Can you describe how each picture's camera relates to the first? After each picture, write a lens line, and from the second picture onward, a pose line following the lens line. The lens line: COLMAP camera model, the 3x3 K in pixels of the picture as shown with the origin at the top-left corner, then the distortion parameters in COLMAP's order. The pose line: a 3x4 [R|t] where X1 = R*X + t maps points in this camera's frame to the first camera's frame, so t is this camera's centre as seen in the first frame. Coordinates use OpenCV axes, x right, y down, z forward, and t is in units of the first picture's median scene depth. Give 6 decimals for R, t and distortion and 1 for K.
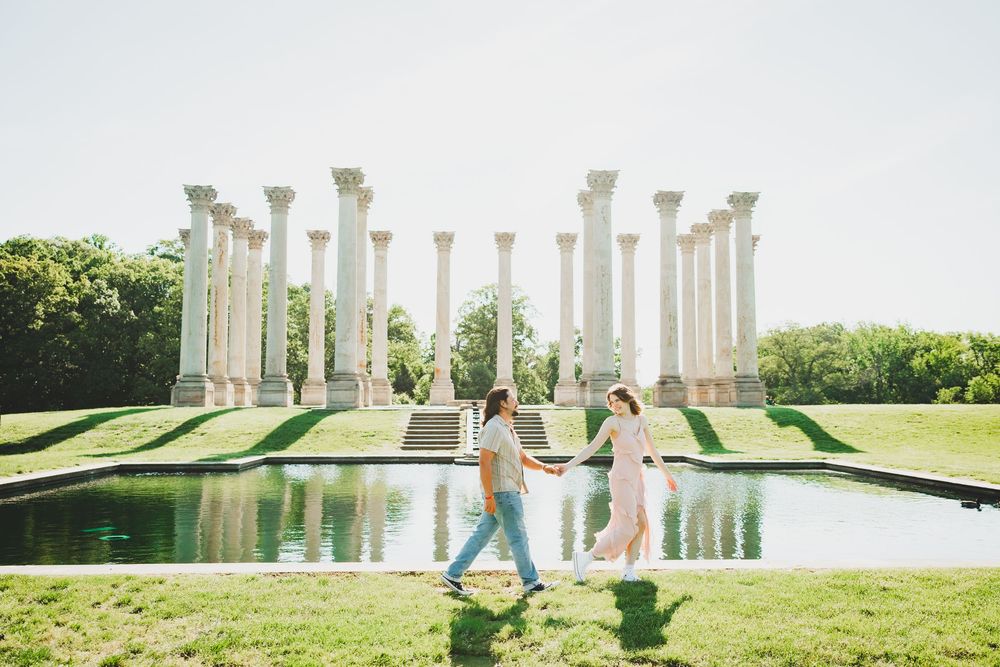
lens RADIAL K [[912.2, 0, 500.0], [0, 912.2, 333.5], [0, 0, 1]] dist [0.095987, 0.000656]
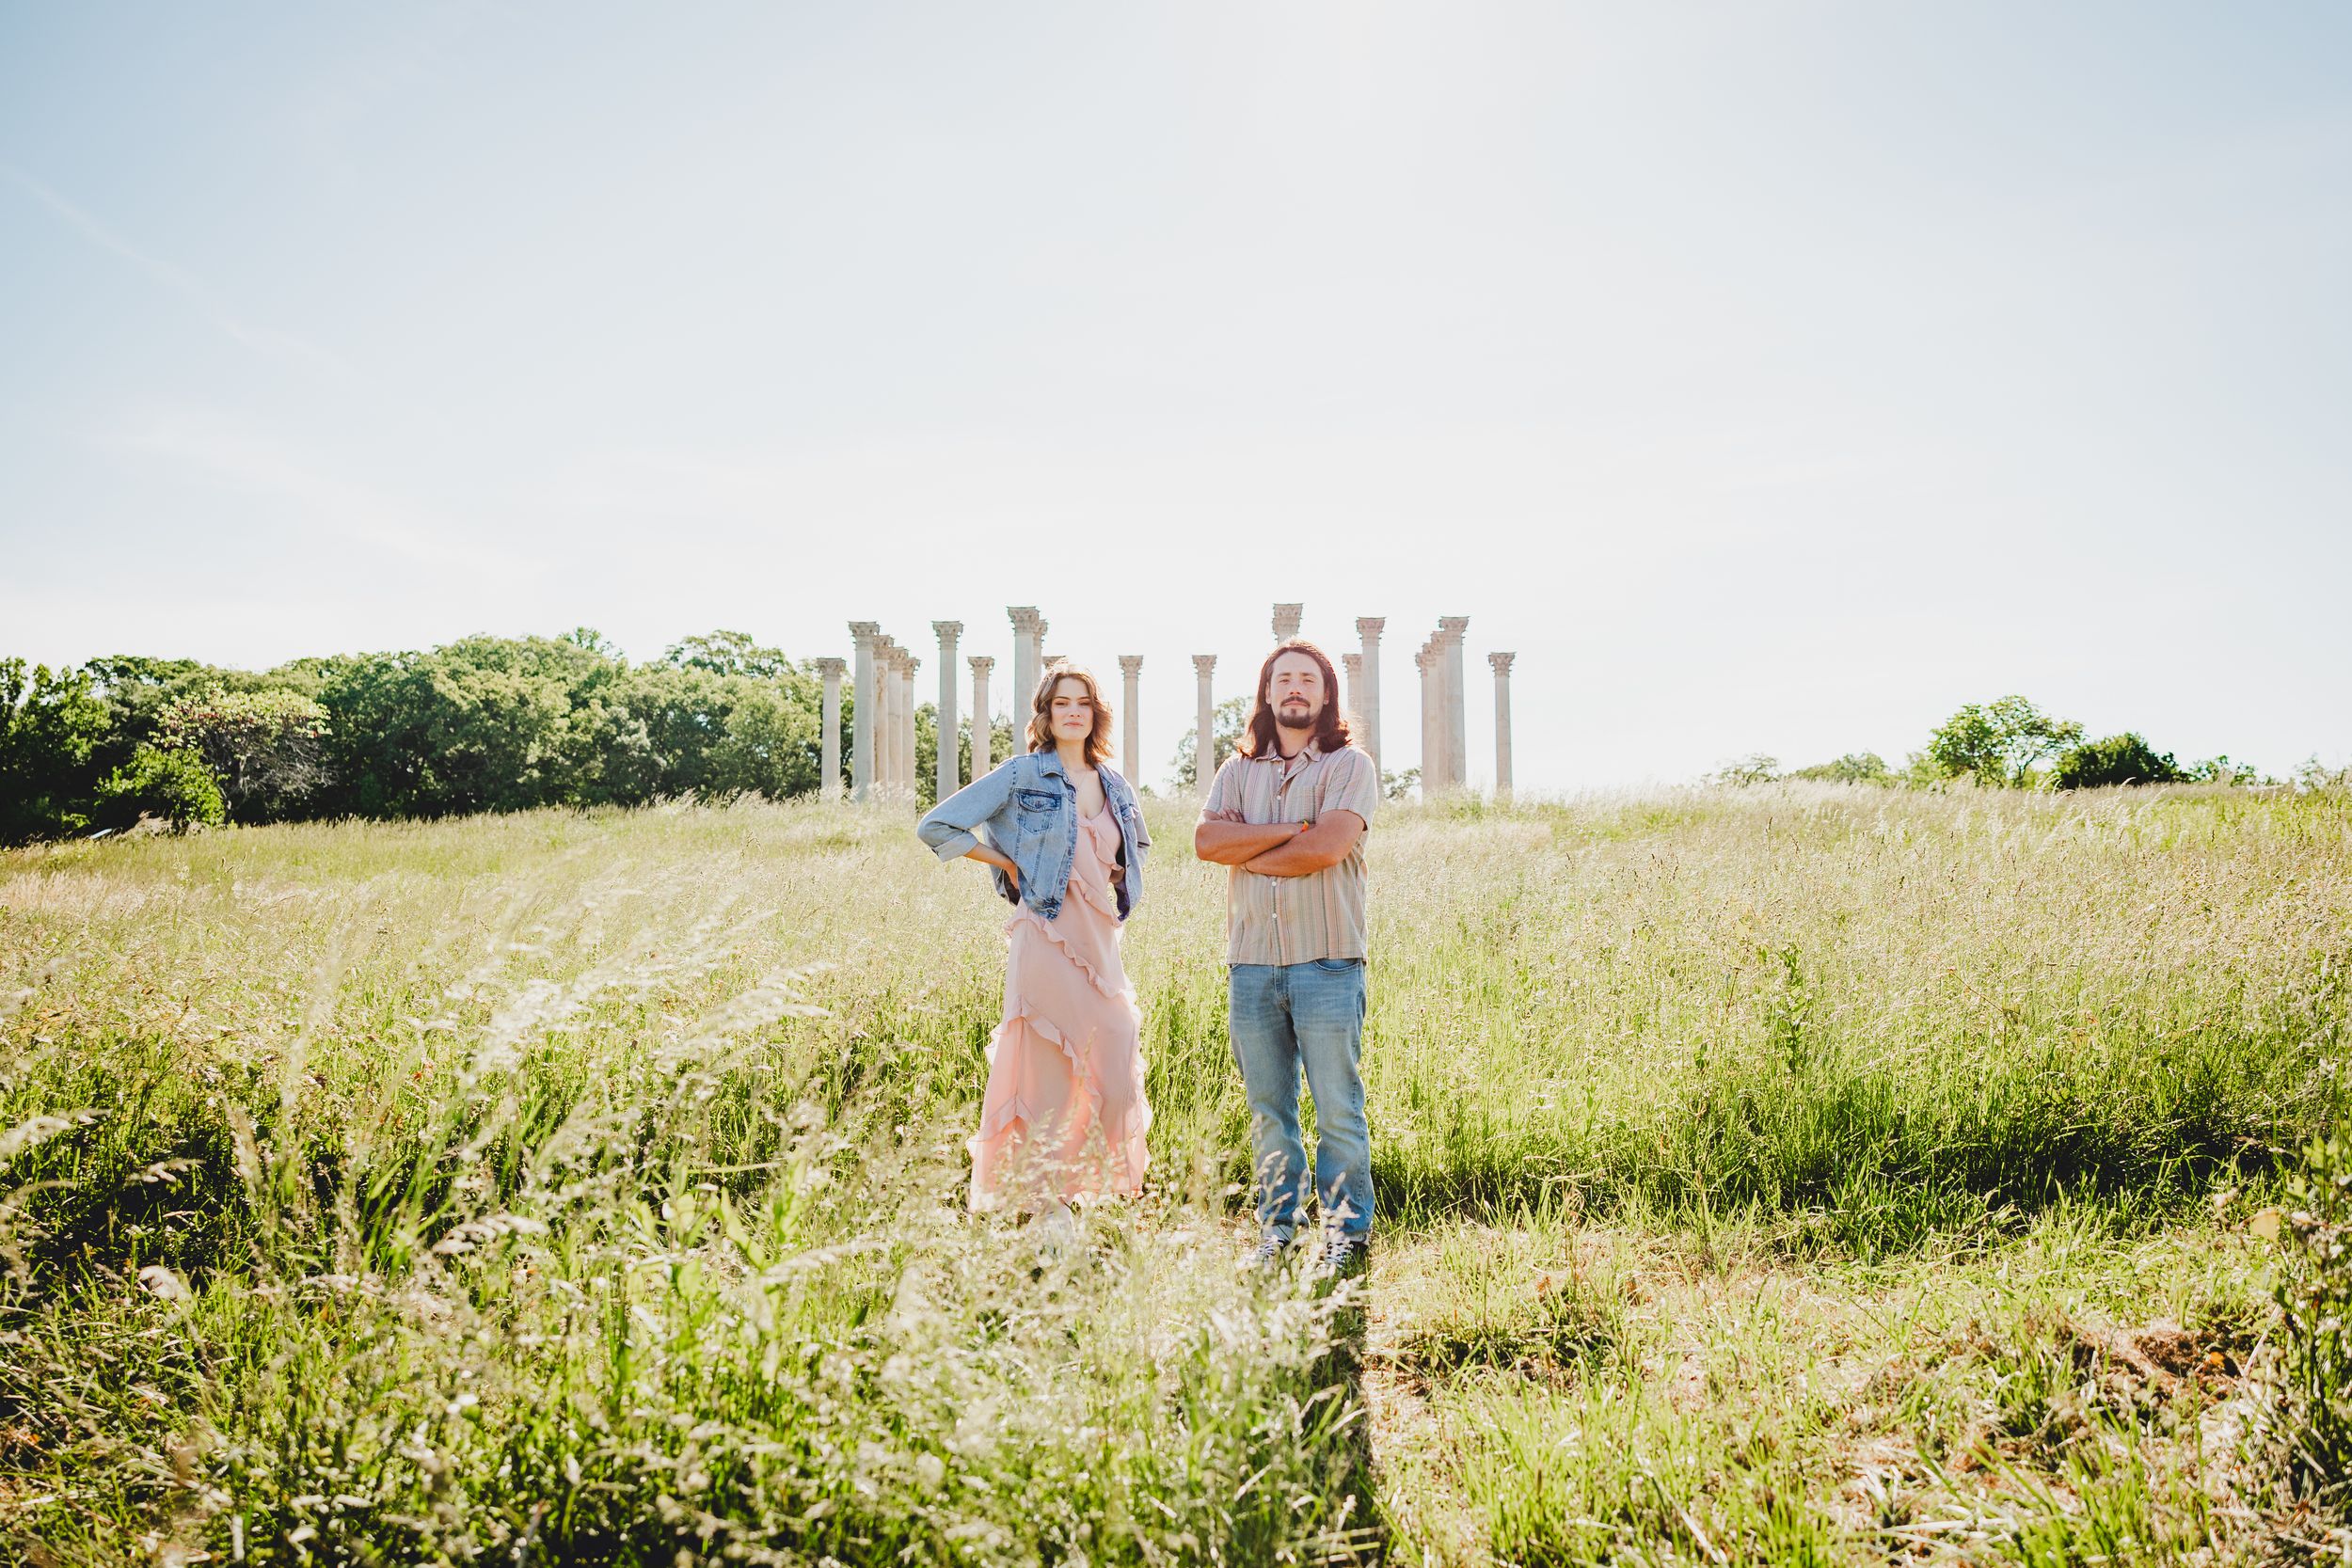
lens RADIAL K [[1867.5, 0, 1176.0], [0, 1867.5, 784.0], [0, 0, 1]] dist [-0.000307, -0.000165]
pose [[0.998304, -0.012983, -0.056753, 0.029849], [0.012922, 0.999915, -0.001452, 0.003299], [0.056767, 0.000716, 0.998387, -0.275267]]
